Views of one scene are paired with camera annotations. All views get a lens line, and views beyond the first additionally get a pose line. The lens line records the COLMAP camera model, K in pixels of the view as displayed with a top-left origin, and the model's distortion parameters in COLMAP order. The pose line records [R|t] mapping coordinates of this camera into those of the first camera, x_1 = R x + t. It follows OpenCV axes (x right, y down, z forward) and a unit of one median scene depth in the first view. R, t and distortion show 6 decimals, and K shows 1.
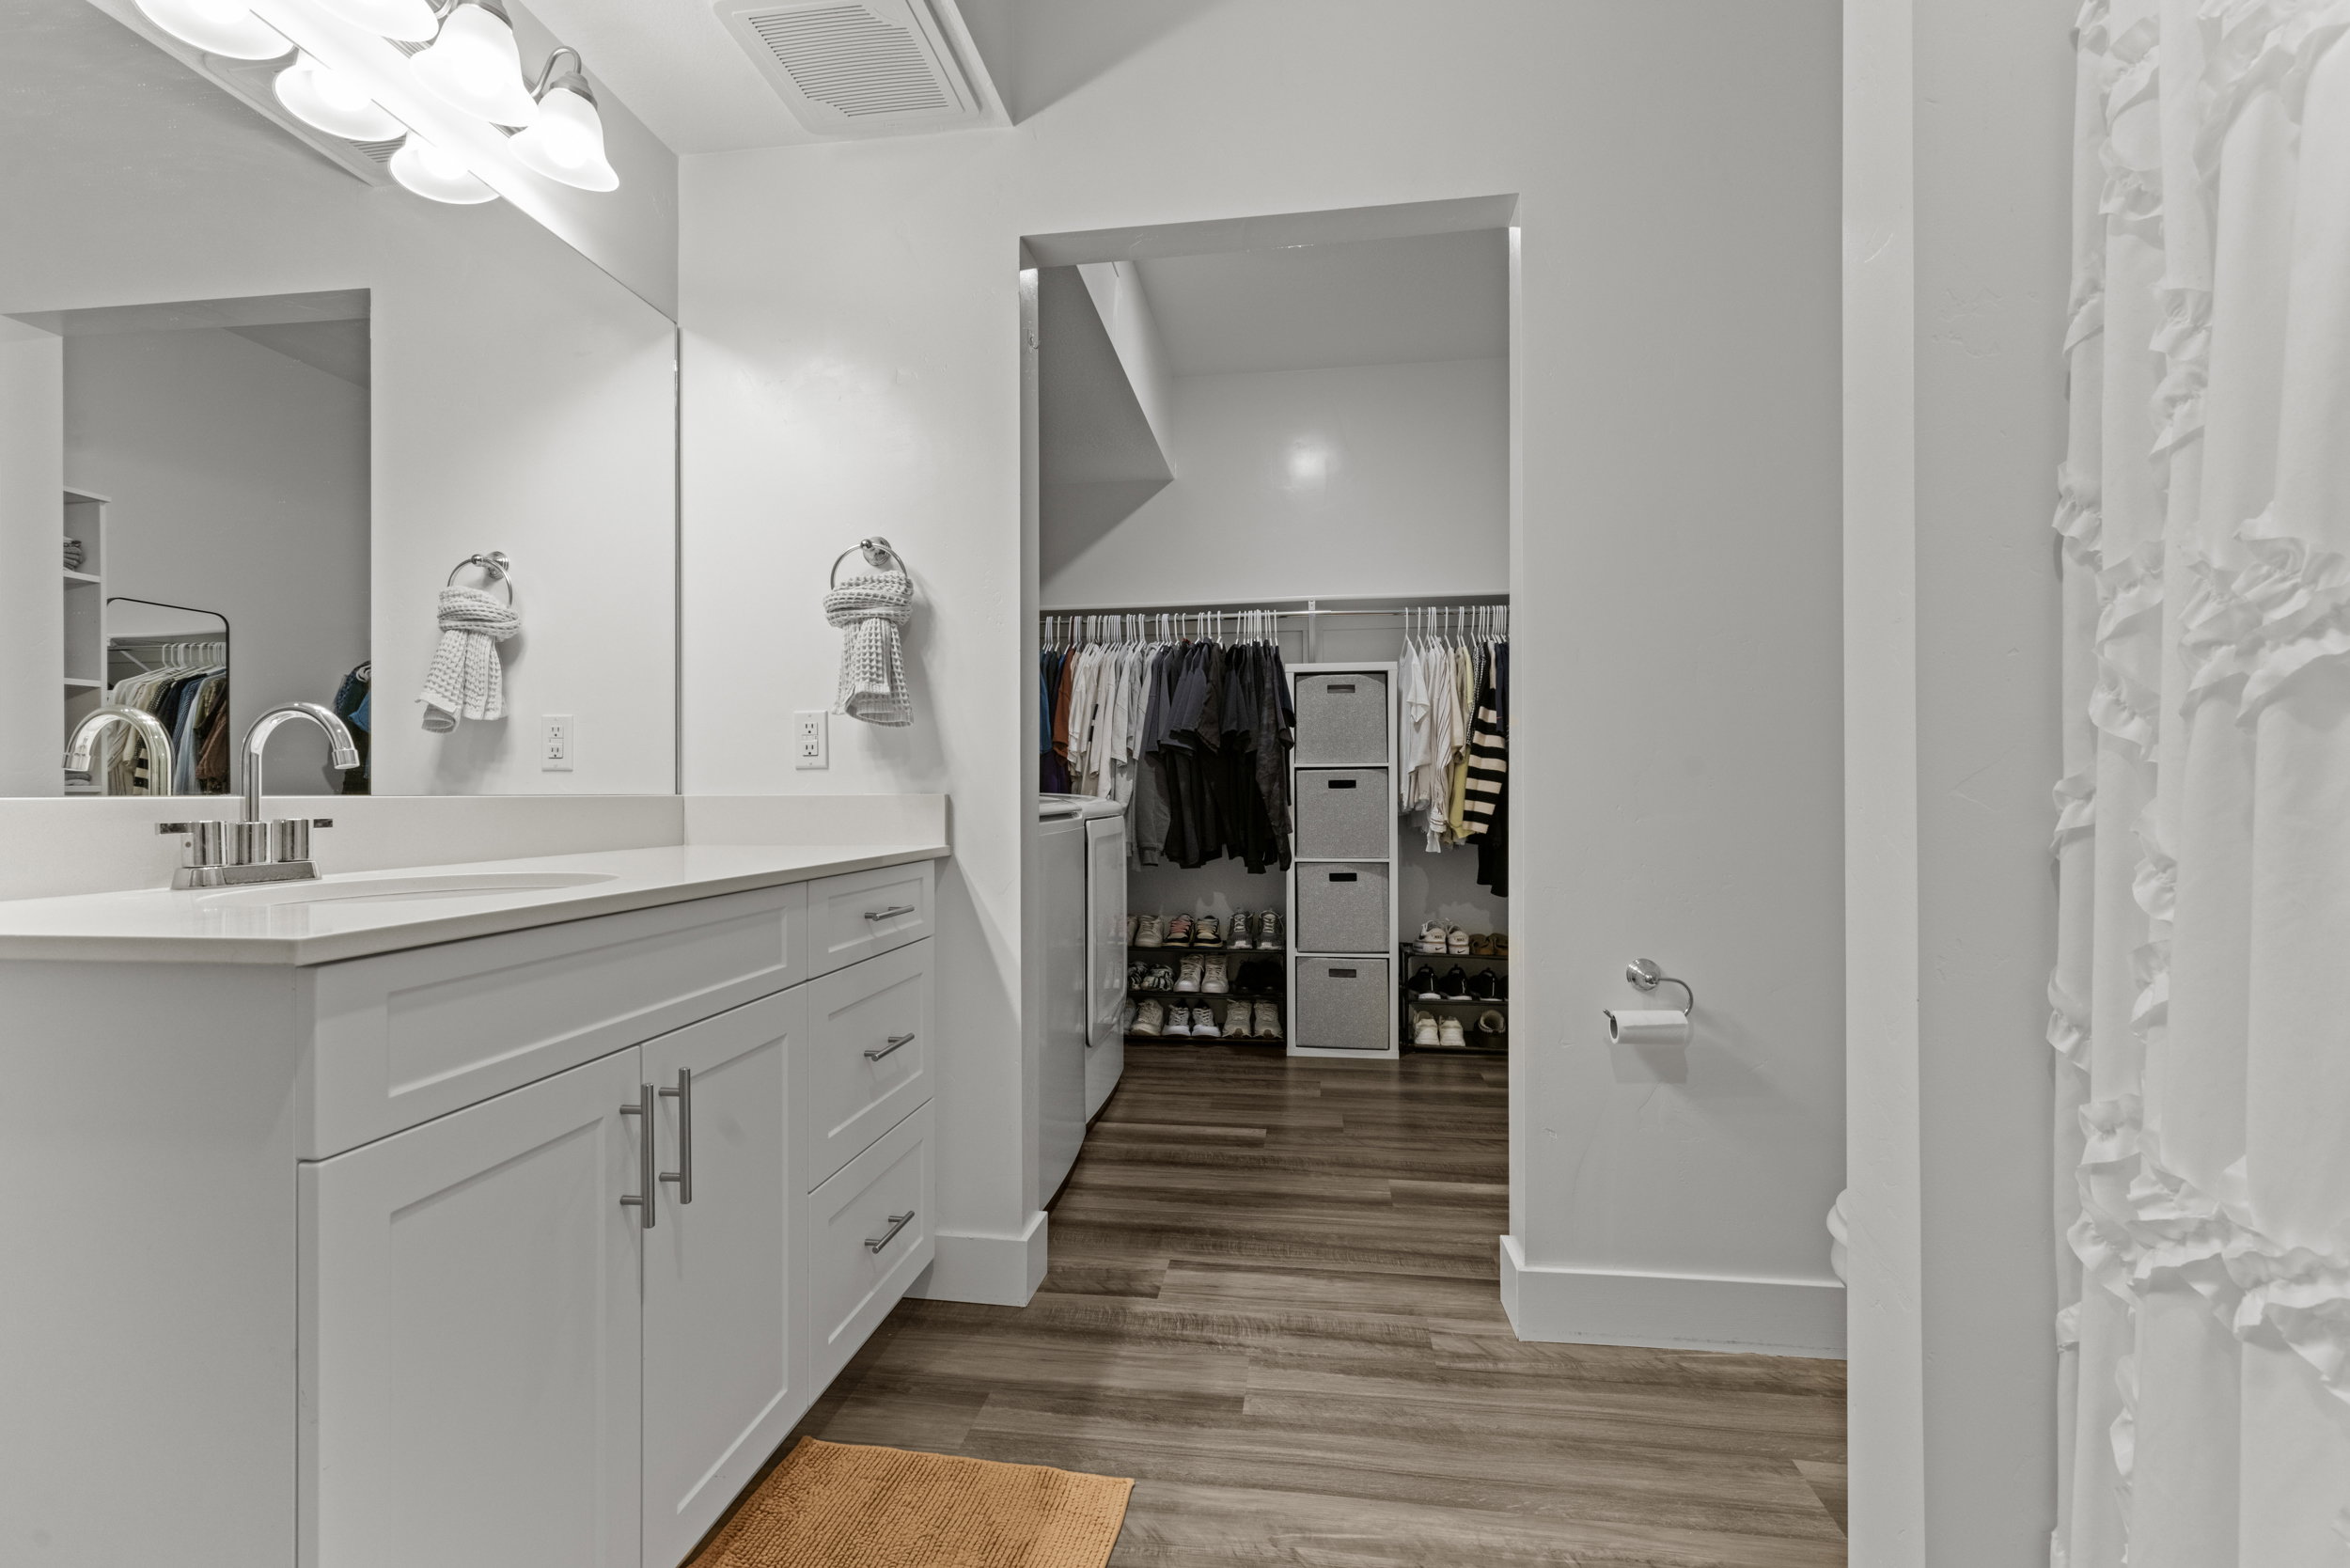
lens RADIAL K [[1054.7, 0, 1175.0], [0, 1054.7, 784.0], [0, 0, 1]] dist [0.021613, -0.010191]
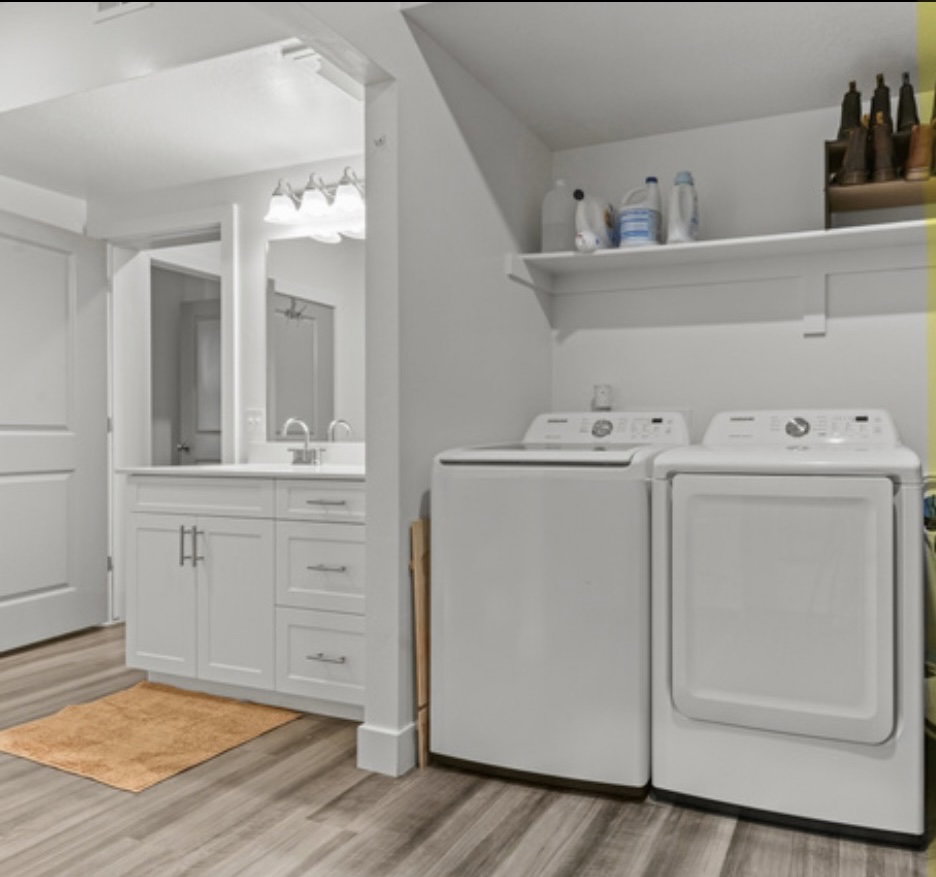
lens RADIAL K [[600.7, 0, 655.8], [0, 600.7, 450.1], [0, 0, 1]] dist [-0.008687, 0.001668]
pose [[-0.154207, 0.011252, -0.987974, 0.768434], [0.003521, 0.999935, 0.010839, 0.013547], [0.988032, -0.001807, -0.154237, 1.819825]]
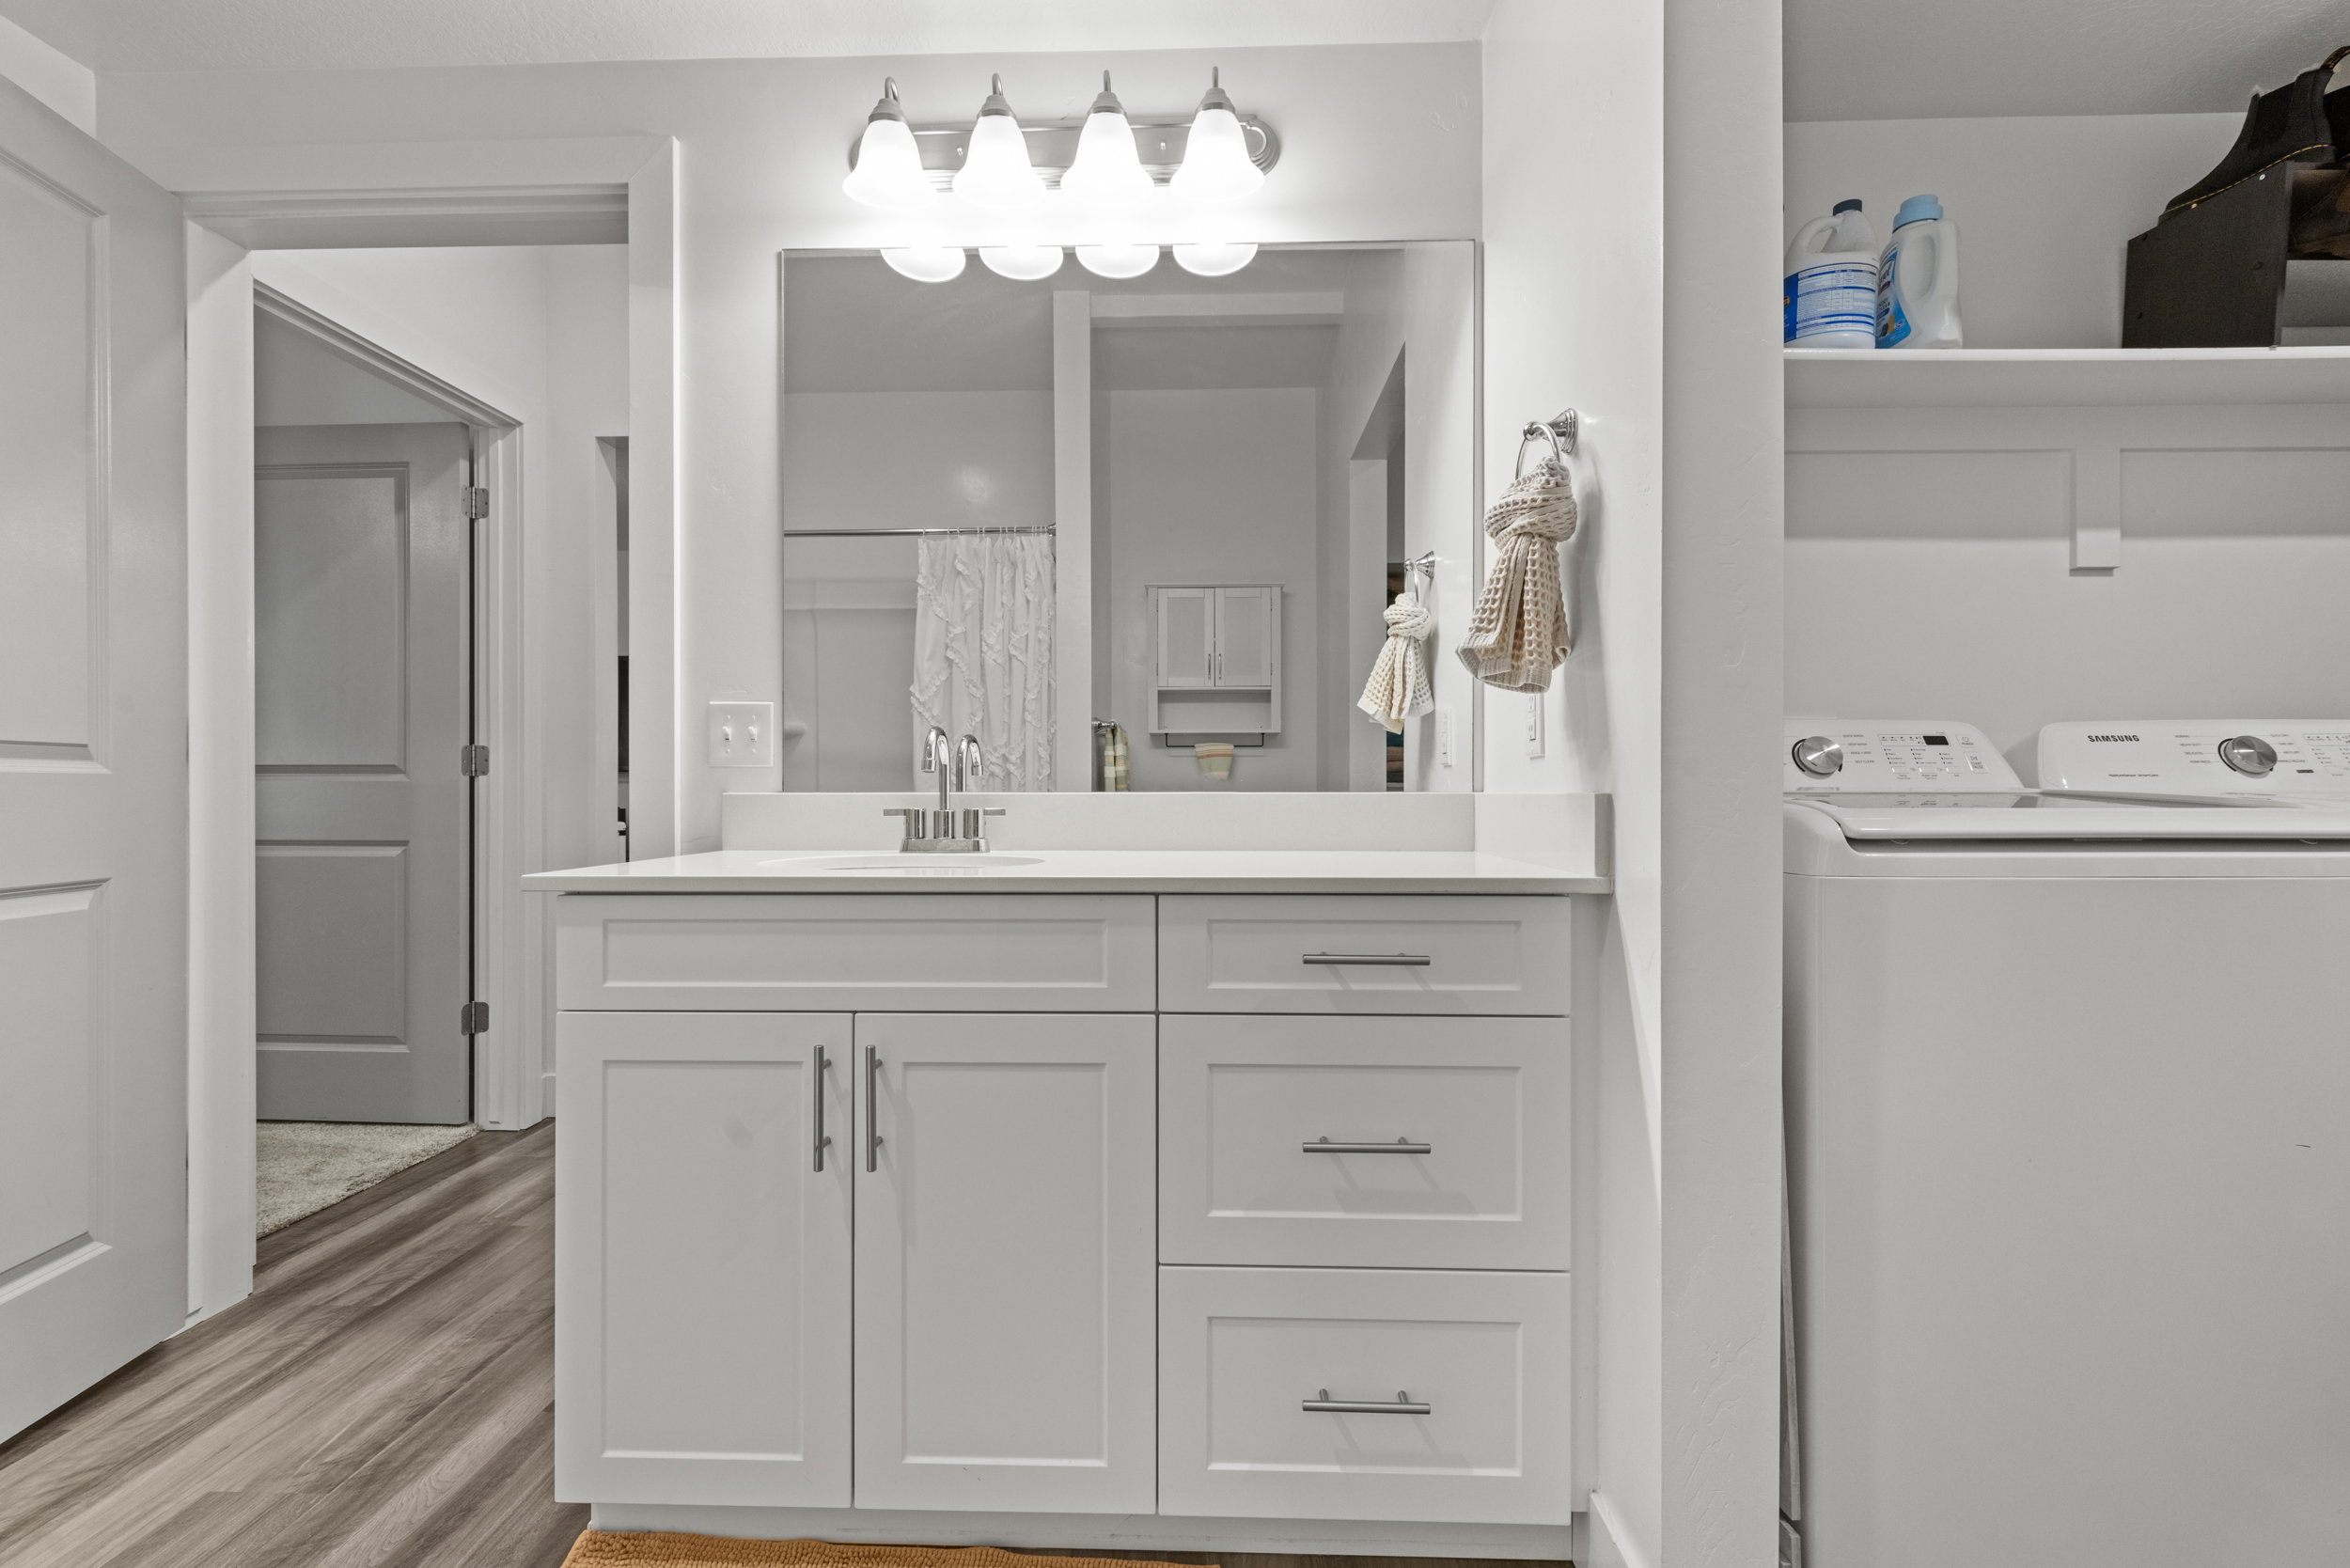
lens RADIAL K [[1054.7, 0, 1175.0], [0, 1054.7, 784.0], [0, 0, 1]] dist [0.021613, -0.010191]
pose [[0.107131, -0.003637, -0.994238, 0.434466], [0.008389, 0.999961, -0.002754, 0.004741], [0.994210, -0.008046, 0.107157, 0.815822]]
